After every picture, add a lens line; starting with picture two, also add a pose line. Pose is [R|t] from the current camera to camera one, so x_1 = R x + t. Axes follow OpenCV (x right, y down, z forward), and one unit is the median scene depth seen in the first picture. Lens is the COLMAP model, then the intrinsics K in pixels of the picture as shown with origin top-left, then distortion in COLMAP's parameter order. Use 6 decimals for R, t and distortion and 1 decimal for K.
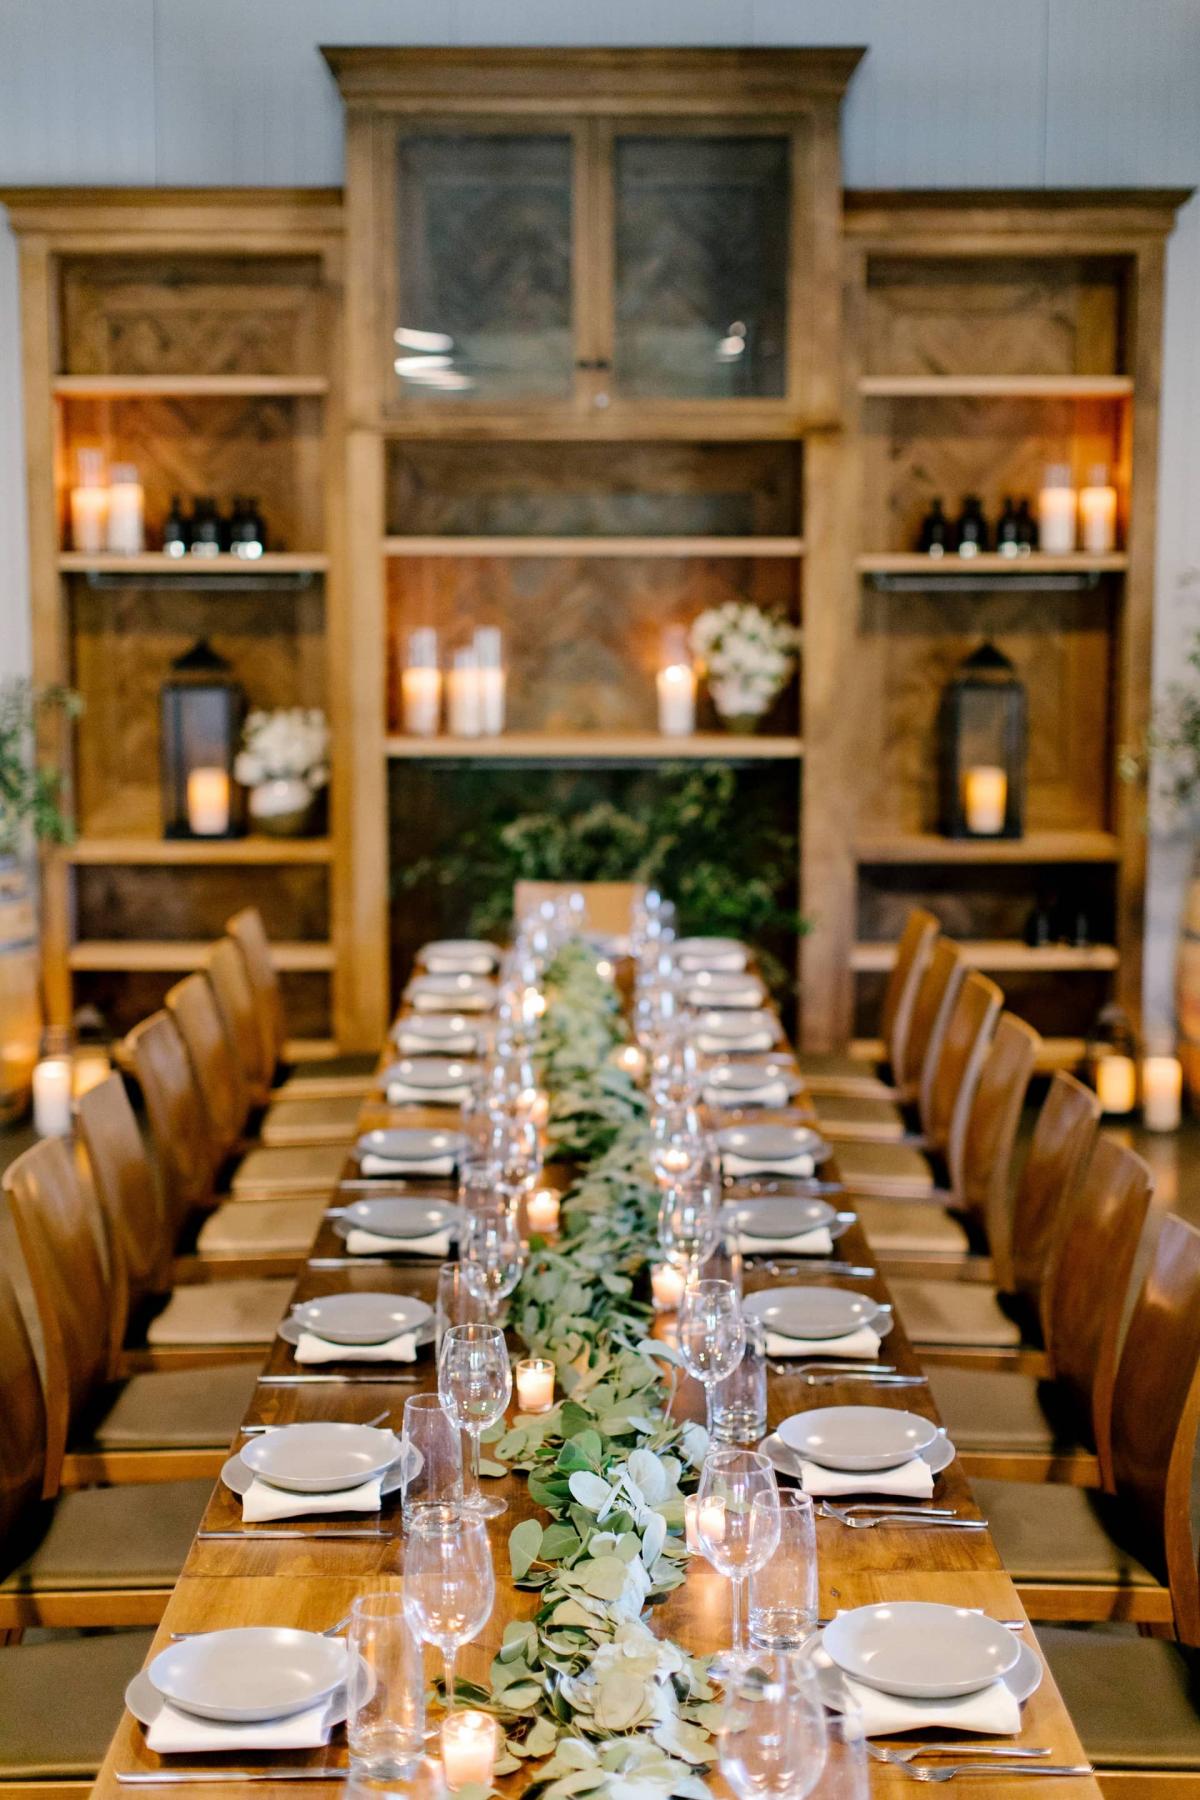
lens RADIAL K [[2612.3, 0, 597.1], [0, 2612.3, 917.2], [0, 0, 1]] dist [0.019602, -0.001482]
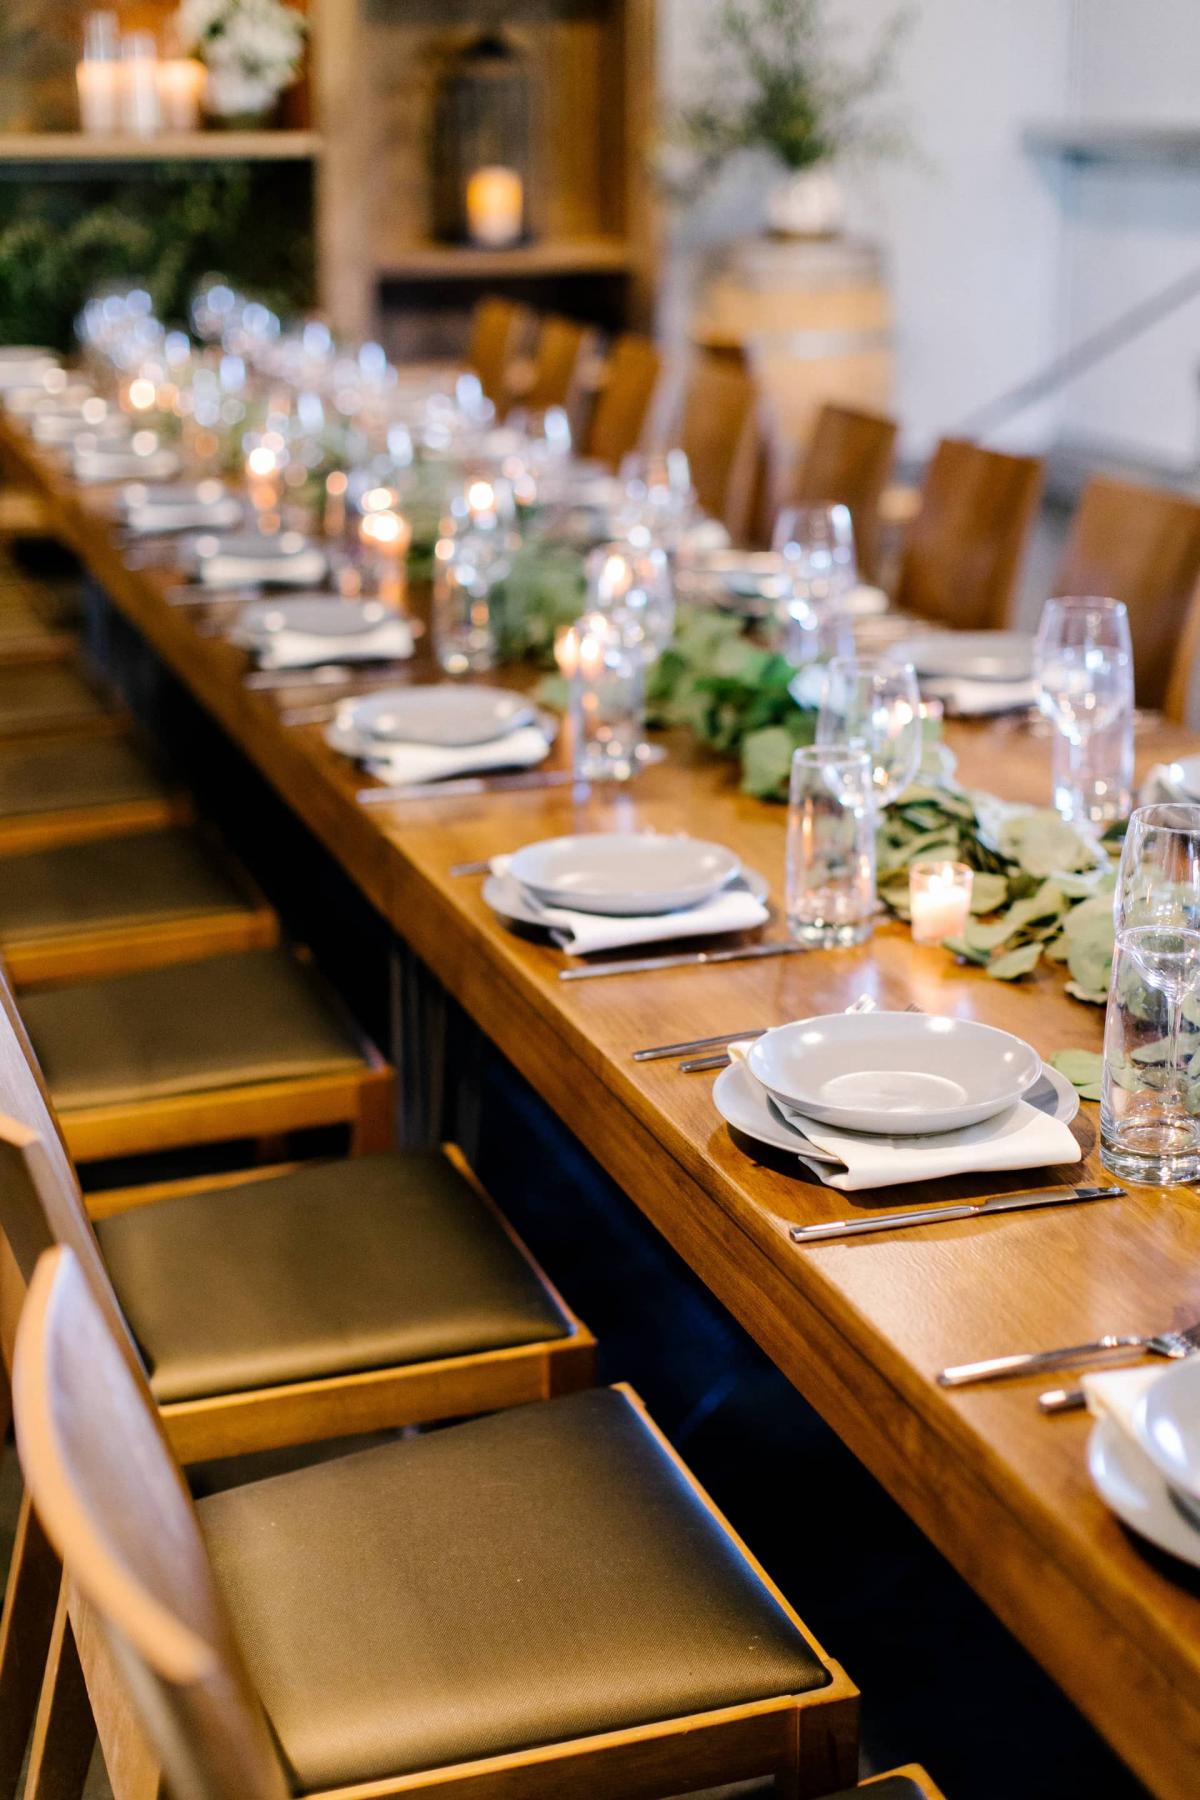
lens RADIAL K [[2631.0, 0, 600.0], [0, 2631.0, 900.0], [0, 0, 1]] dist [0.022836, -0.012147]
pose [[0.950801, -0.097045, 0.294212, -0.124614], [0.049187, 0.984913, 0.165916, 0.047446], [-0.305874, -0.143281, 0.941229, 0.053944]]
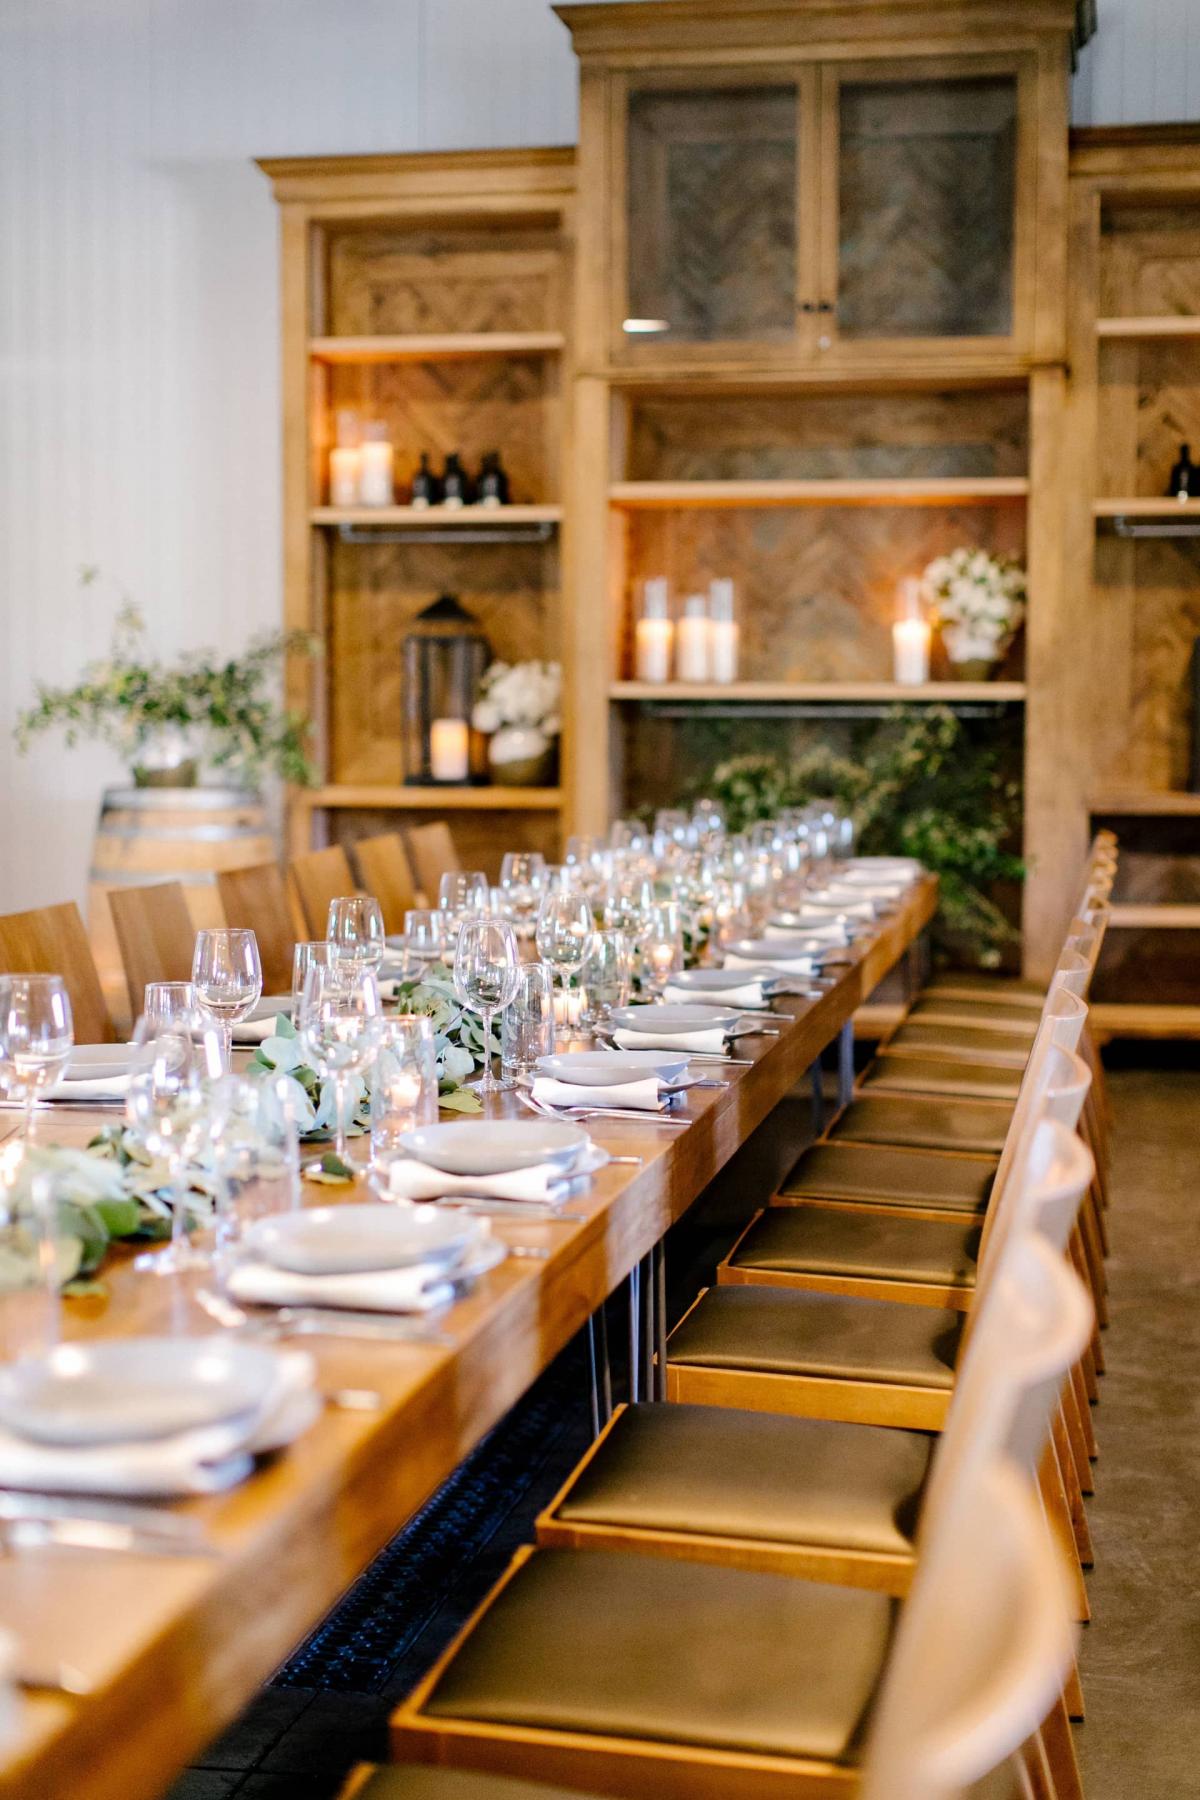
lens RADIAL K [[2631.0, 0, 600.0], [0, 2631.0, 900.0], [0, 0, 1]] dist [0.022836, -0.012147]
pose [[0.980469, 0.017159, -0.195924, 0.114810], [-0.029030, 0.997902, -0.057876, 0.074130], [0.194520, 0.062433, 0.978910, 0.006370]]
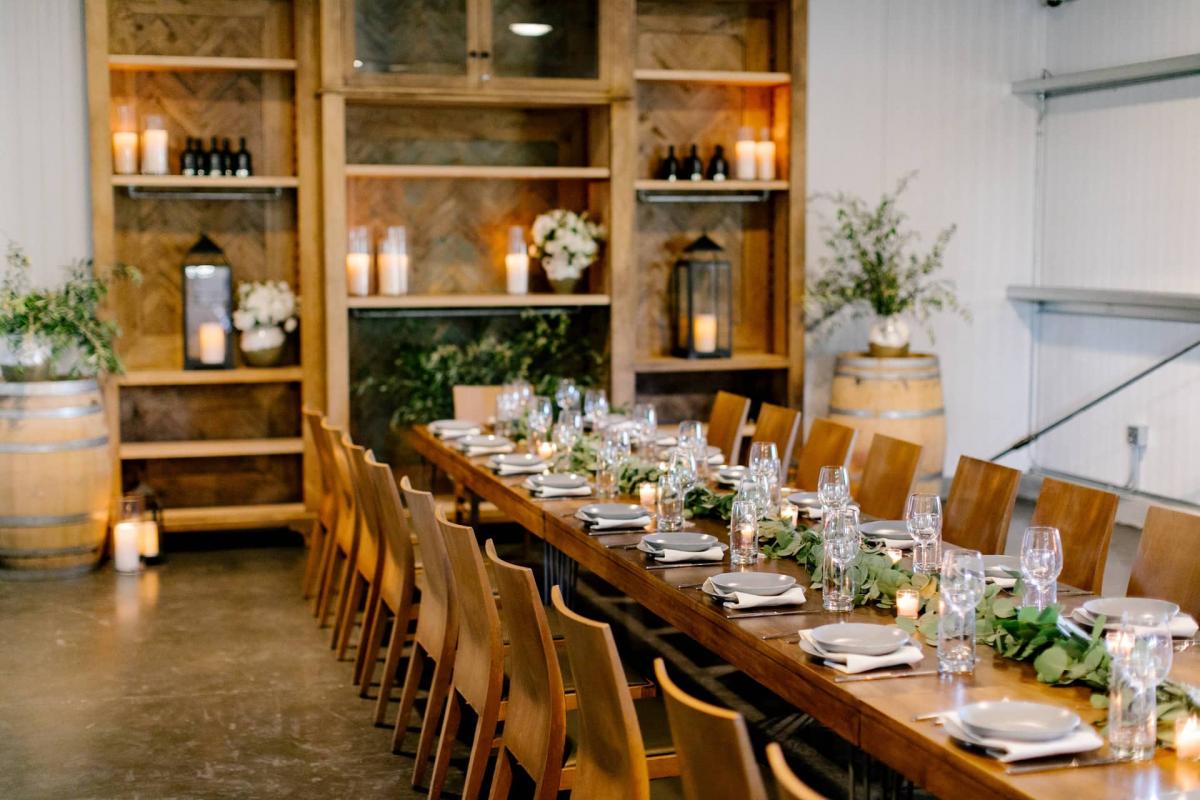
lens RADIAL K [[1741.5, 0, 600.0], [0, 1741.5, 400.0], [0, 0, 1]] dist [0.019602, -0.001482]
pose [[0.960112, -0.028114, 0.278199, -0.218783], [0.040386, 0.998443, -0.038479, 0.035665], [-0.276684, 0.048179, 0.959752, -0.006863]]
